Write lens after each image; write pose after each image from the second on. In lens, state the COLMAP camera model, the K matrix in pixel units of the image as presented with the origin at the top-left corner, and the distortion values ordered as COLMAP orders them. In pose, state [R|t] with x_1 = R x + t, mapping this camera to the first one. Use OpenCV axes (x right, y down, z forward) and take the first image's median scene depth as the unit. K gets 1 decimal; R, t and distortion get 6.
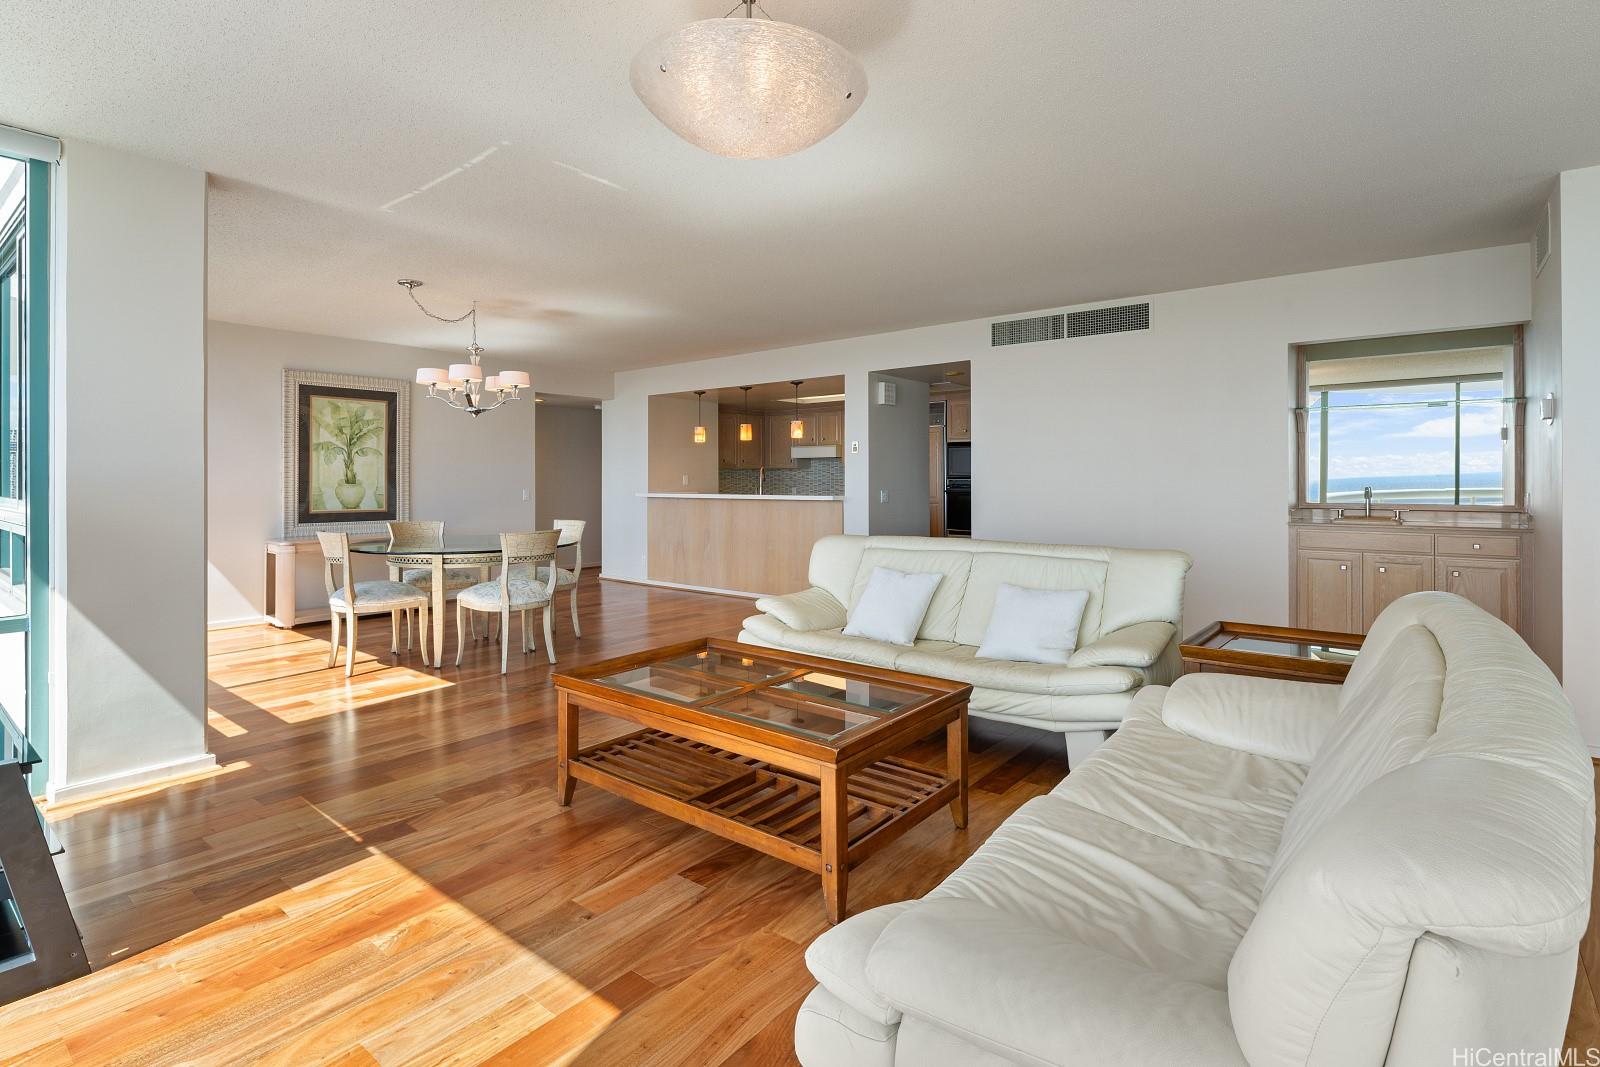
lens RADIAL K [[776.2, 0, 798.1], [0, 776.2, 478.9], [0, 0, 1]] dist [0.004075, -0.002081]
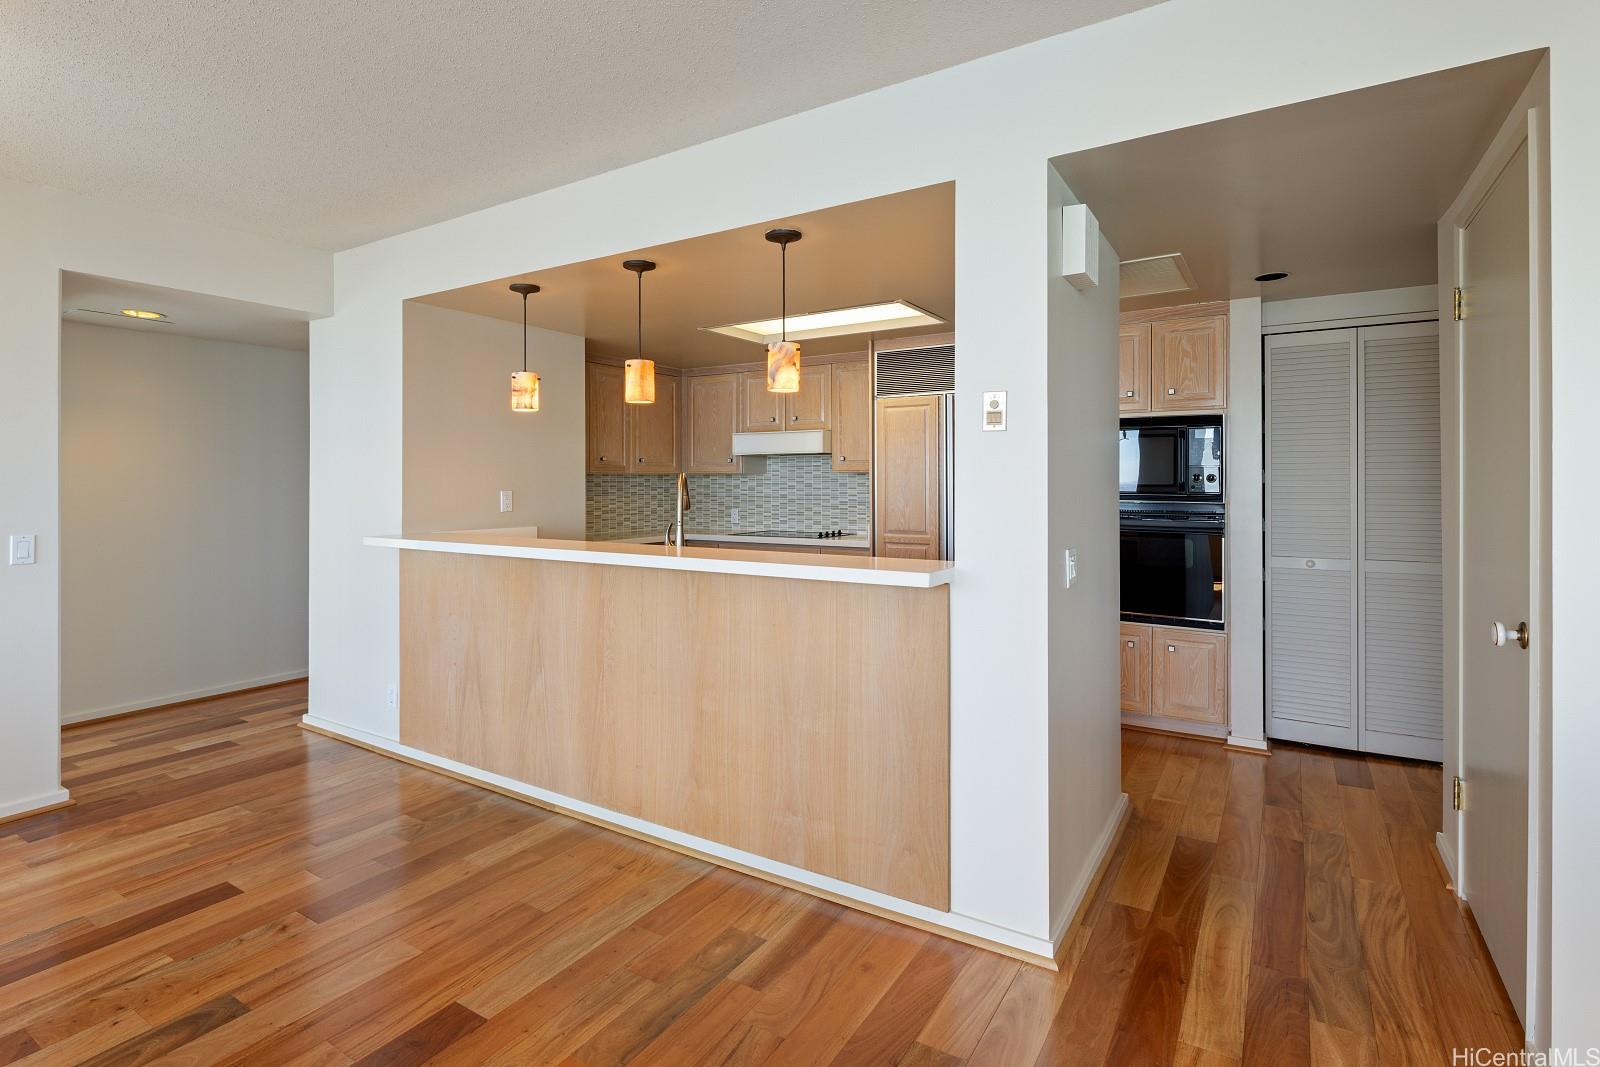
lens RADIAL K [[776.2, 0, 802.9], [0, 776.2, 476.4], [0, 0, 1]] dist [0.004075, -0.002081]
pose [[0.992039, 0.001429, 0.125924, -0.041410], [-0.000627, 0.999979, -0.006409, -0.012926], [-0.125930, 0.006279, 0.992019, 0.708467]]
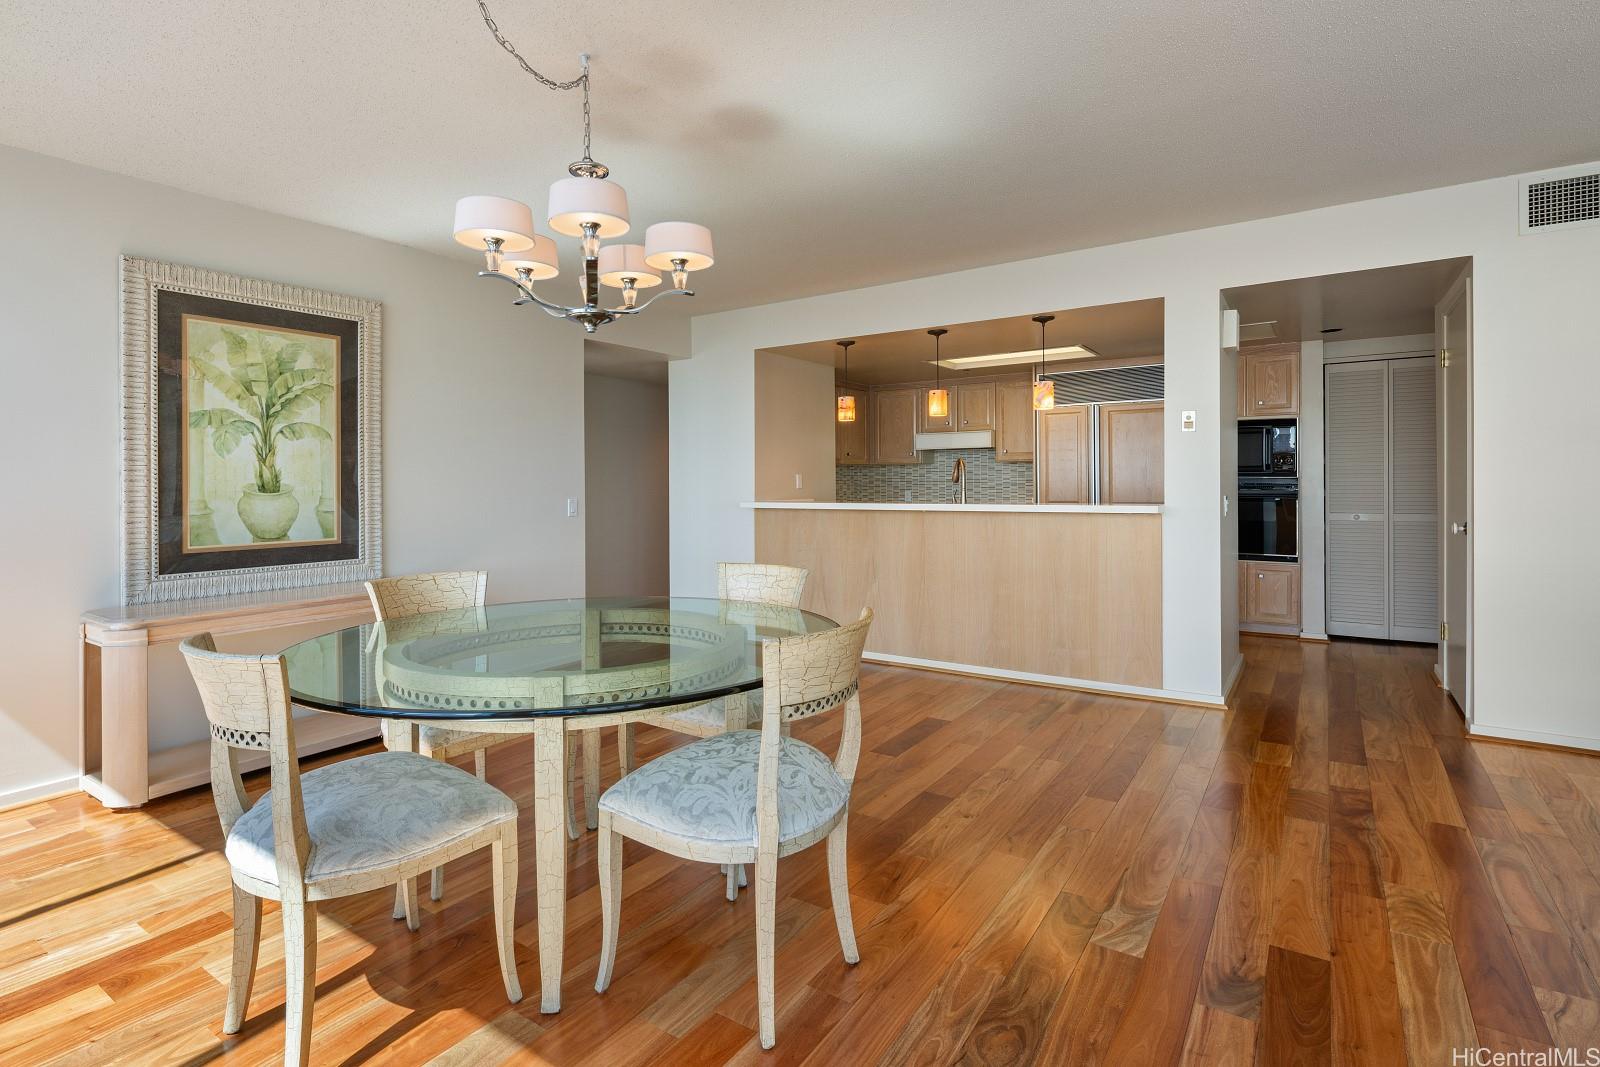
lens RADIAL K [[776.2, 0, 801.5], [0, 776.2, 482.5], [0, 0, 1]] dist [0.004075, -0.002081]
pose [[0.995728, -0.007870, 0.091998, -0.270008], [0.007669, 0.999967, 0.002545, 0.001317], [-0.092015, -0.001828, 0.995756, 0.451164]]
